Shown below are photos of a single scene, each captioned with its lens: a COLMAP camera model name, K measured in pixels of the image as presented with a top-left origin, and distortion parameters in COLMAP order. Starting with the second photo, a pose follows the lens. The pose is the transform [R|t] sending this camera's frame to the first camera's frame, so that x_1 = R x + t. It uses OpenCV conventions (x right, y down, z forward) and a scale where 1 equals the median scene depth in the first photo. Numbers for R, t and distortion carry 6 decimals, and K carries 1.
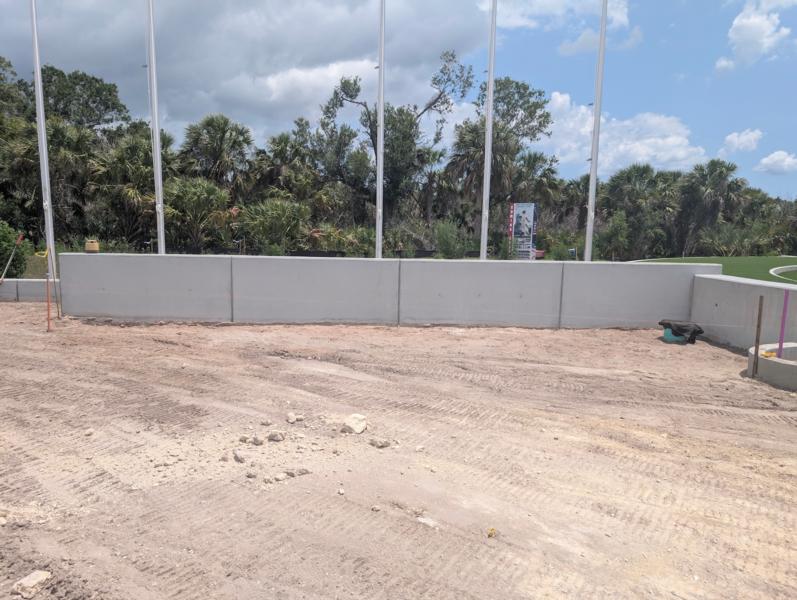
lens RADIAL K [[583.1, 0, 387.3], [0, 583.1, 302.2], [0, 0, 1]] dist [0.019193, -0.004942]
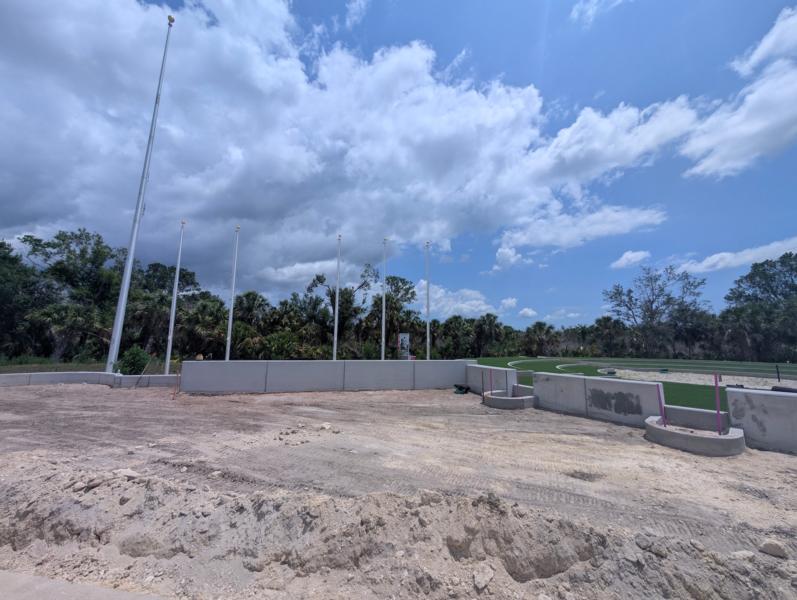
lens RADIAL K [[310.2, 0, 394.0], [0, 310.2, 301.1], [0, 0, 1]] dist [-0.001386, -0.000056]
pose [[0.984287, 0.013134, 0.176087, -0.002584], [0.033813, 0.964755, -0.260968, 0.012452], [-0.173308, 0.262822, 0.949152, -0.125264]]
